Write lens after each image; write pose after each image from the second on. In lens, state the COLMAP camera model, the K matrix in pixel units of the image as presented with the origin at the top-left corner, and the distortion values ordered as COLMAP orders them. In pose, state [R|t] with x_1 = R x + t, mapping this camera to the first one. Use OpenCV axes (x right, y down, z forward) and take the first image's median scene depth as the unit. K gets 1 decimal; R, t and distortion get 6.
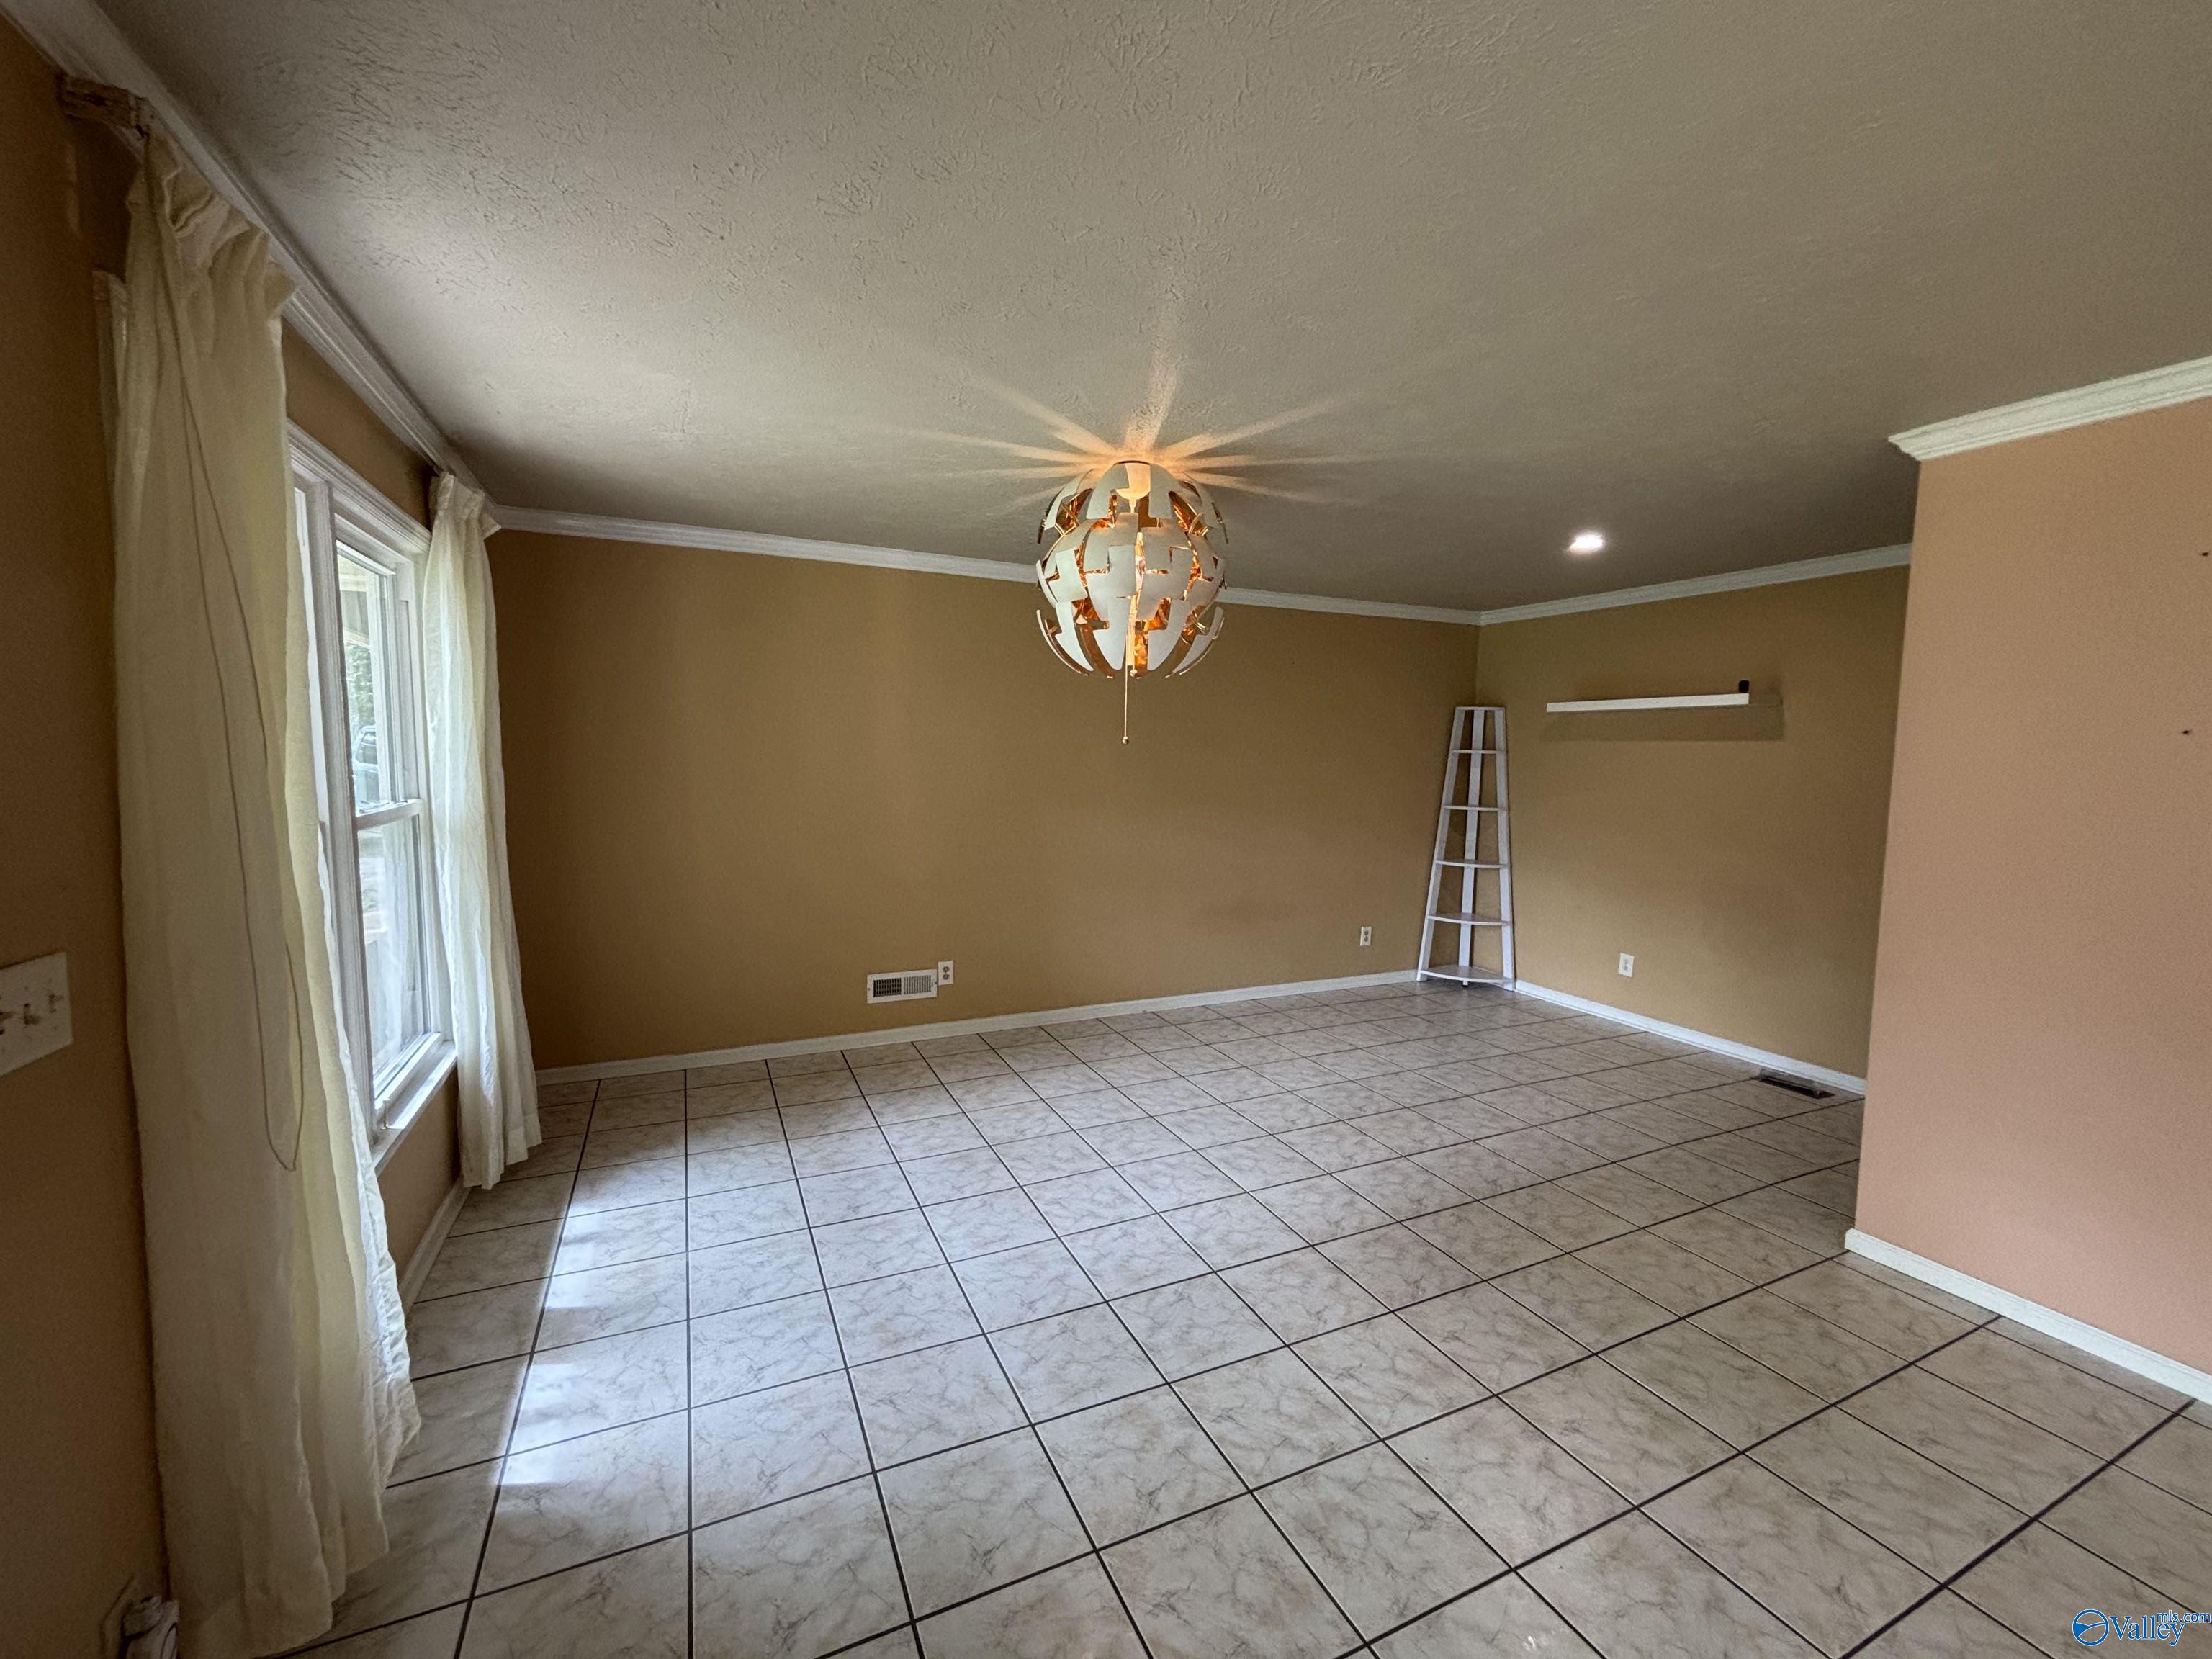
lens RADIAL K [[900.1, 0, 1101.3], [0, 900.1, 839.2], [0, 0, 1]] dist [0.015294, -0.003084]
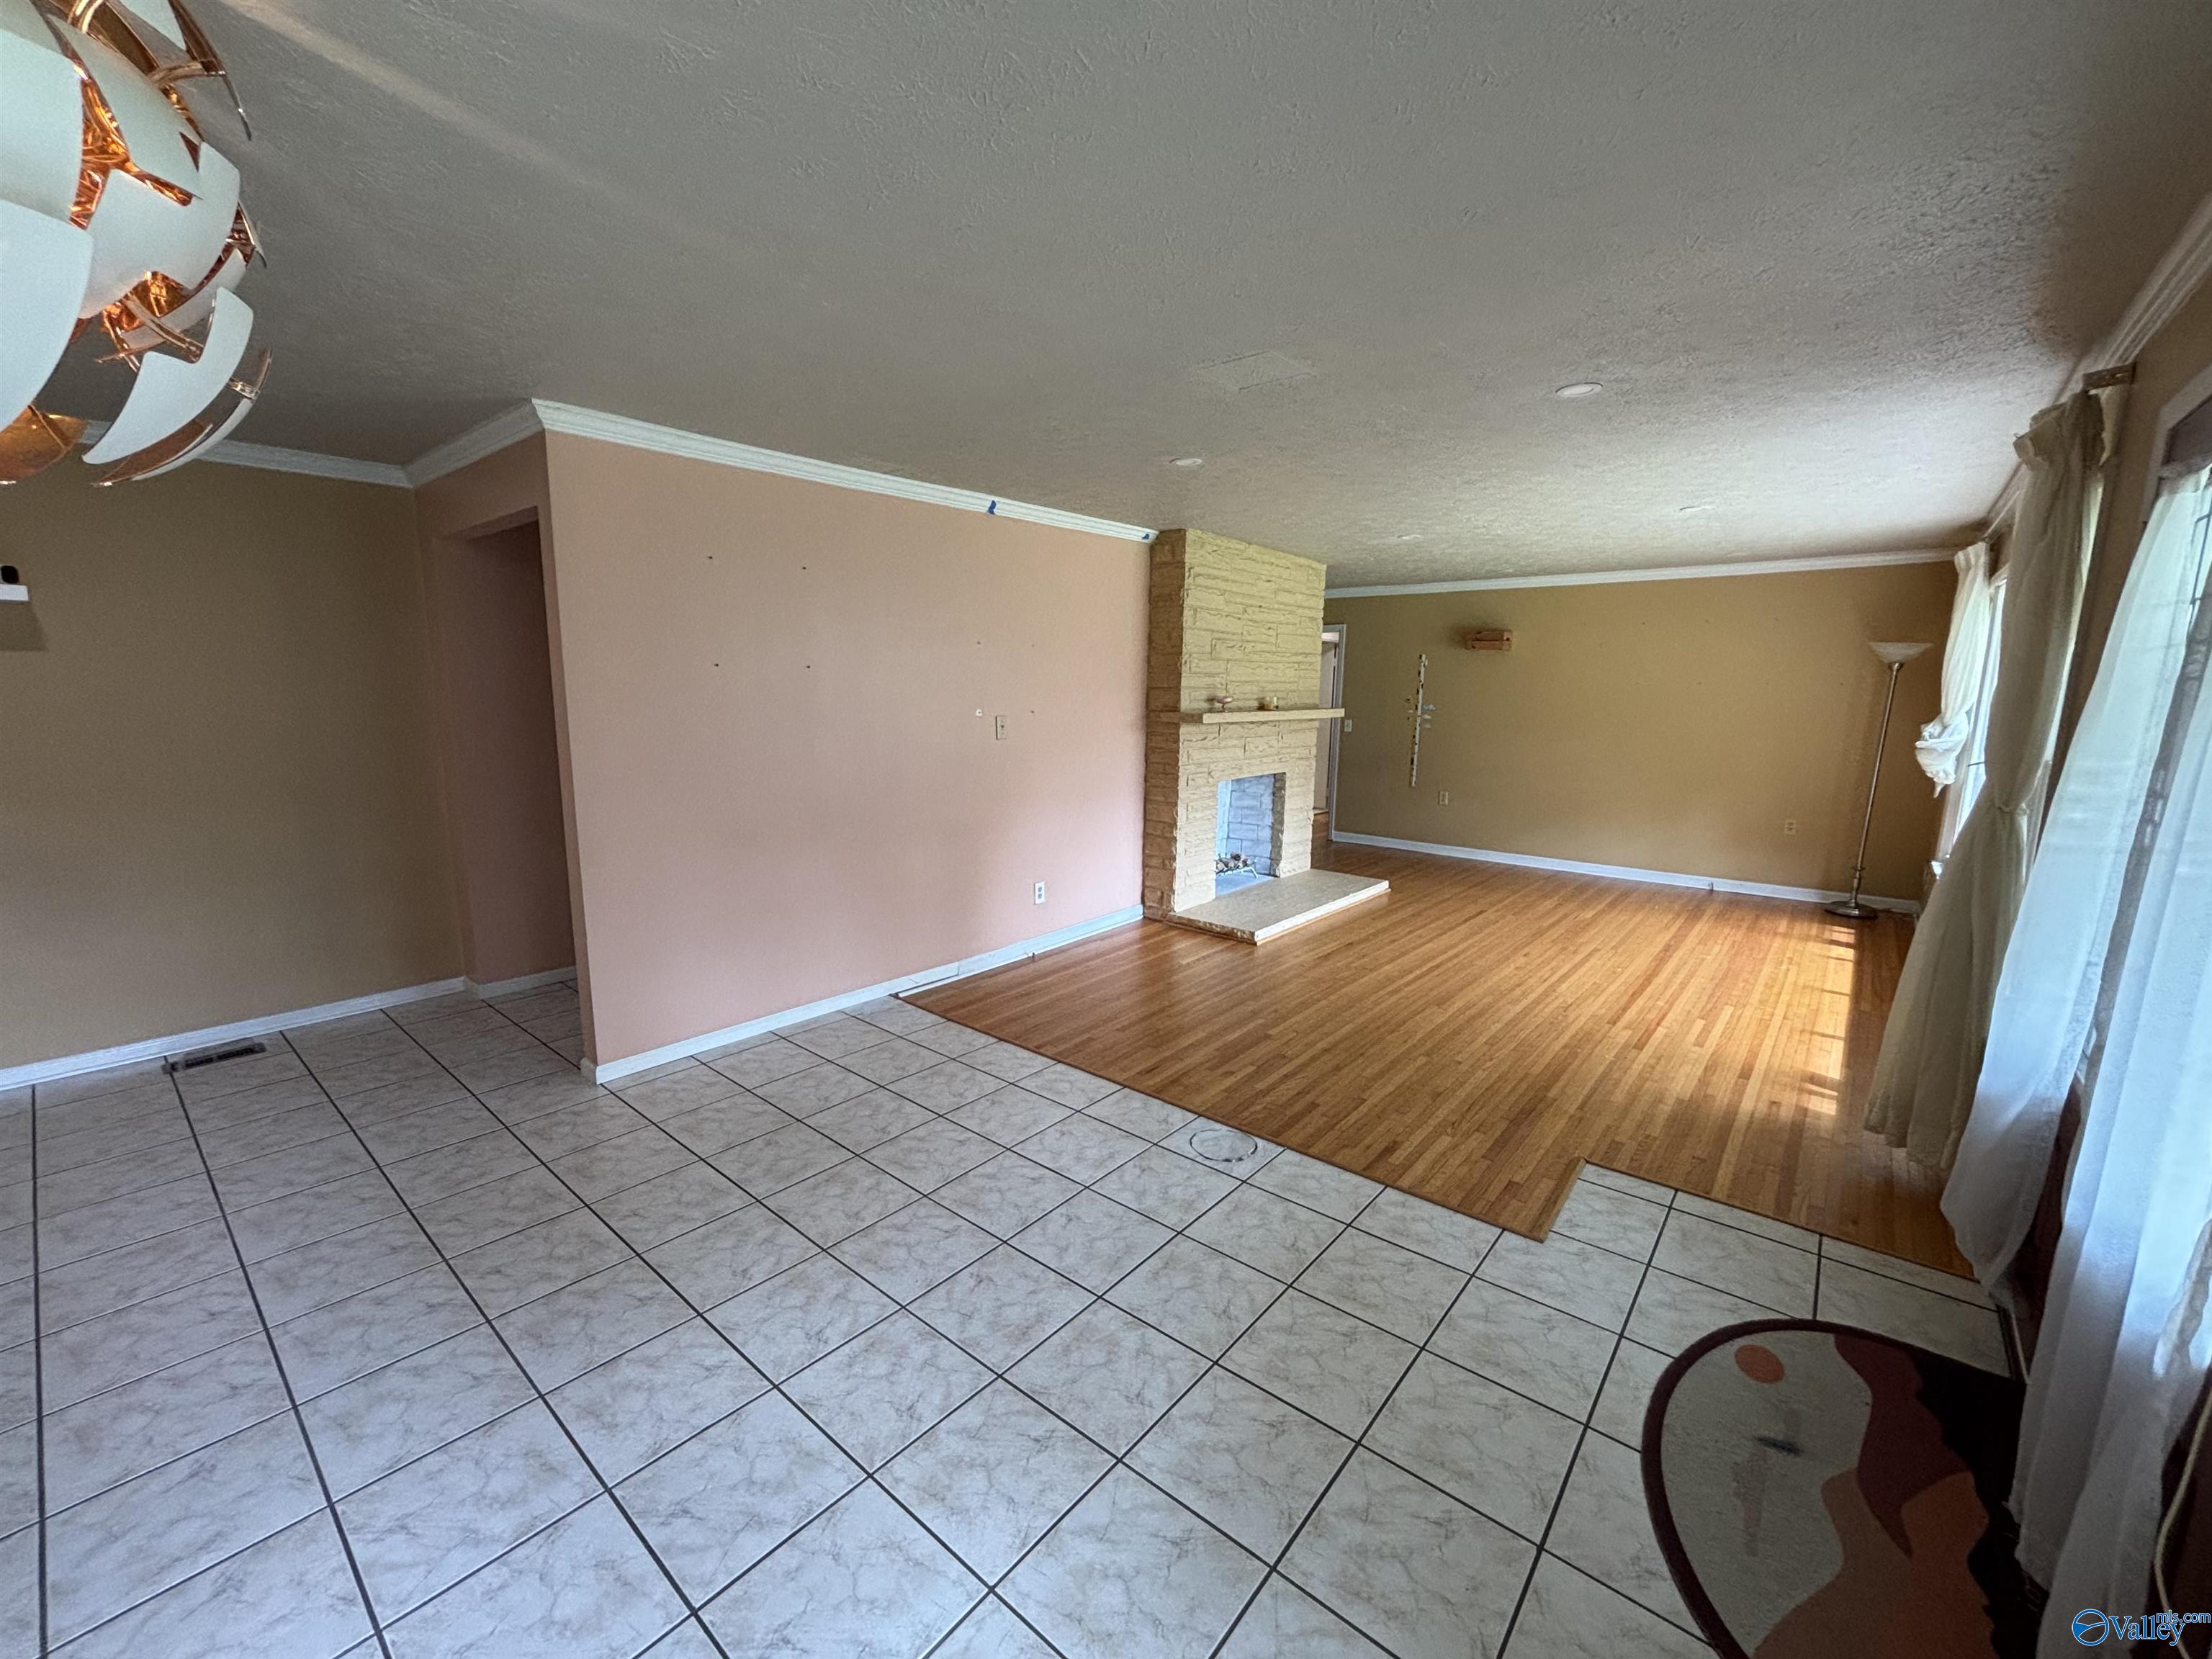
lens RADIAL K [[900.1, 0, 1102.0], [0, 900.1, 836.7], [0, 0, 1]] dist [0.015294, -0.003084]
pose [[-0.414131, -0.173563, 0.893516, -0.524504], [0.071598, 0.972398, 0.222070, -0.103774], [-0.907397, 0.155940, -0.390274, 0.845702]]
